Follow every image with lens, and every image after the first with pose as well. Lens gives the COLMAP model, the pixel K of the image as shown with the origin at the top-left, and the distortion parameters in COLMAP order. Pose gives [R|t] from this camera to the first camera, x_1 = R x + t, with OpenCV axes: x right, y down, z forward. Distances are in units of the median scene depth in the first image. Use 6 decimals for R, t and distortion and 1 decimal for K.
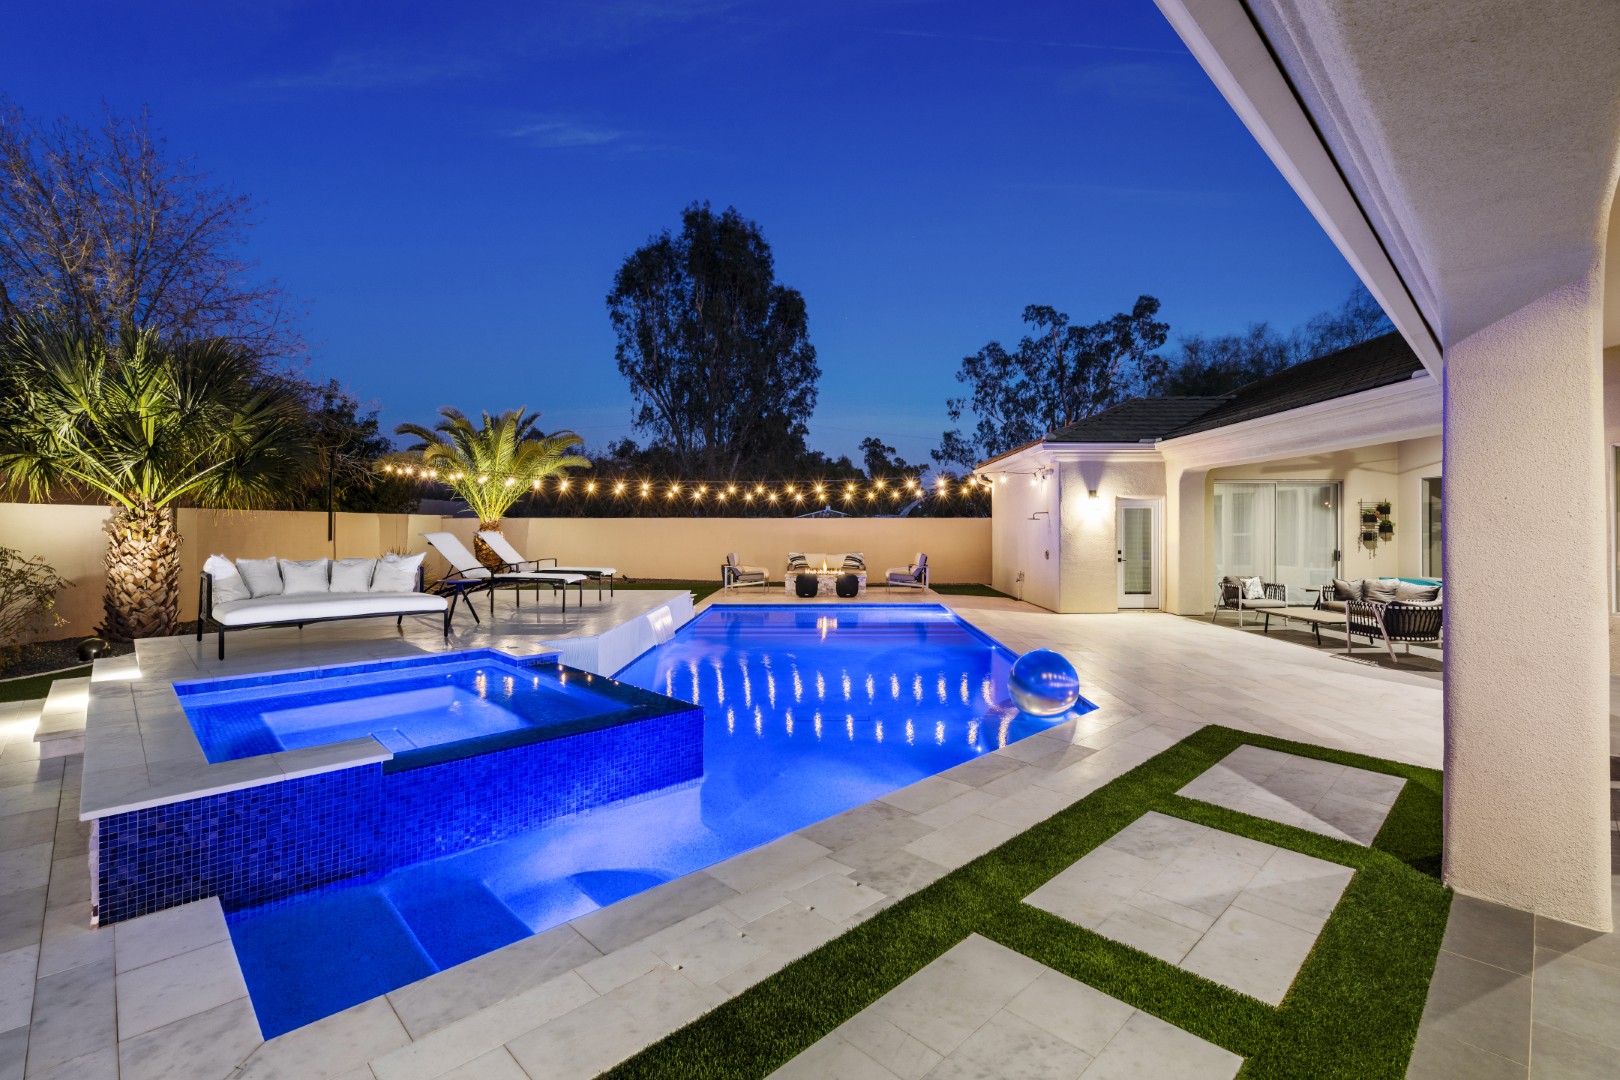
lens RADIAL K [[743.3, 0, 828.9], [0, 743.3, 523.9], [0, 0, 1]] dist [-0.006827, 0.001274]
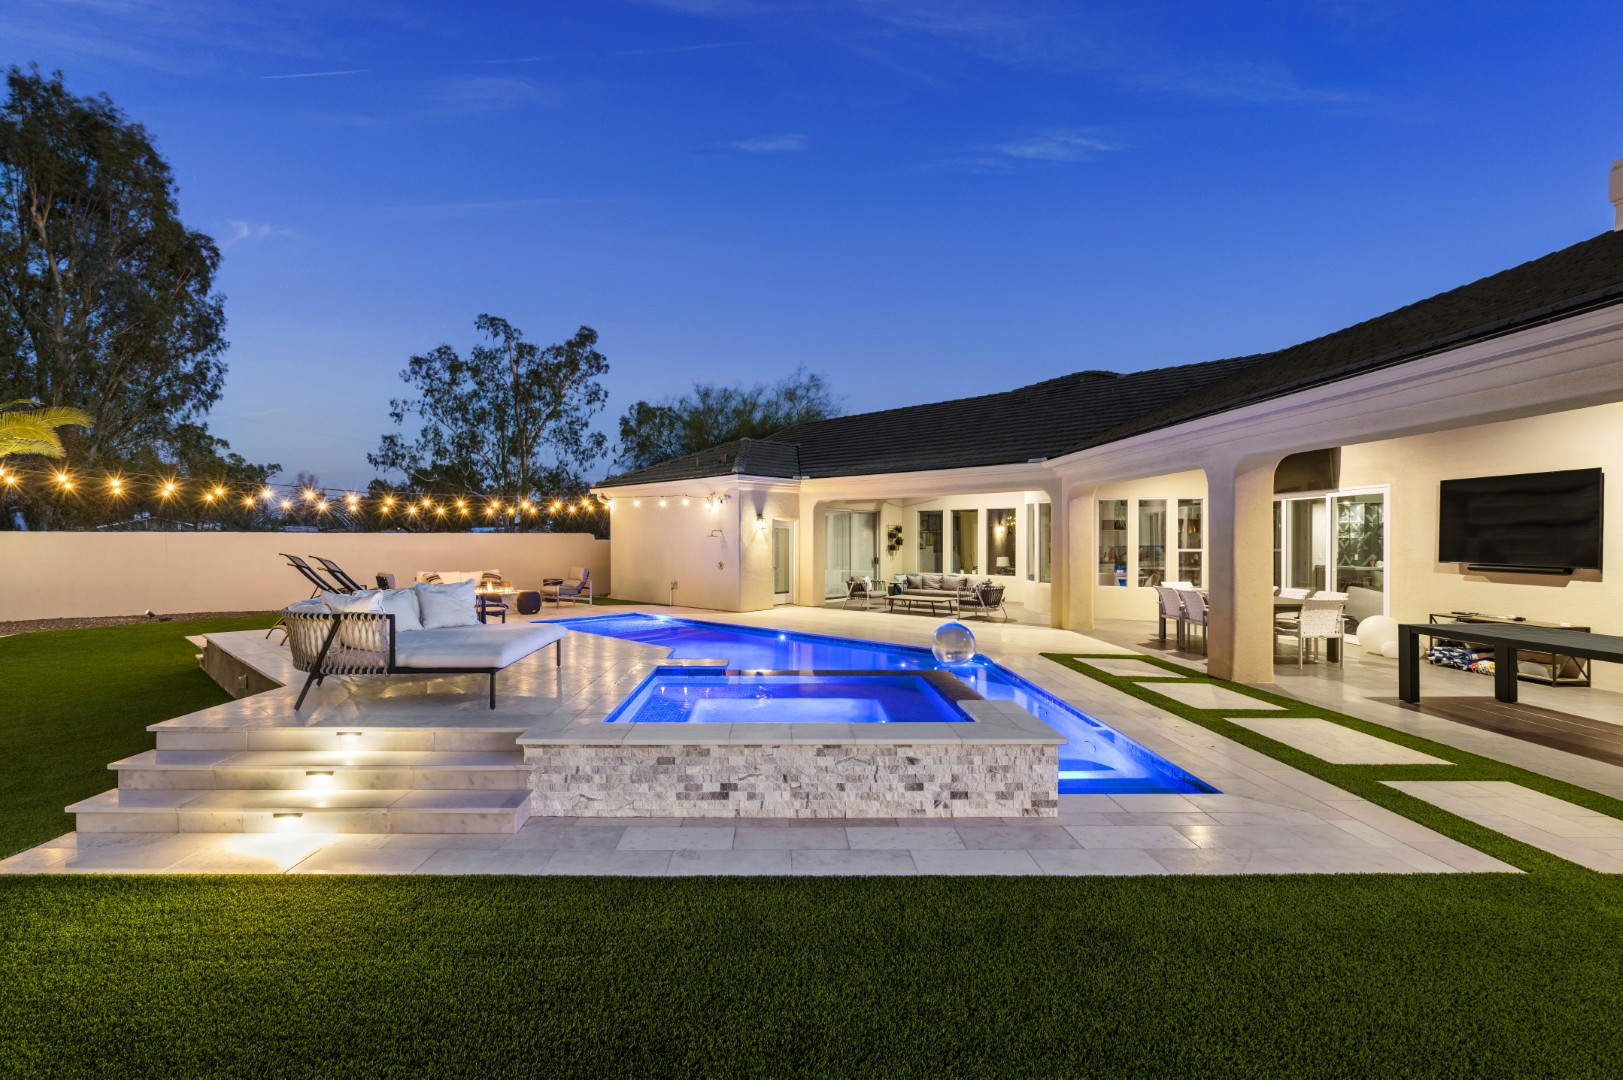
lens RADIAL K [[744.7, 0, 805.8], [0, 744.7, 541.7], [0, 0, 1]] dist [-0.006827, 0.001274]
pose [[0.692108, -0.004523, 0.721780, -0.420589], [-0.000456, 0.999977, 0.006703, -0.004756], [-0.721794, -0.004969, 0.692090, 0.048748]]
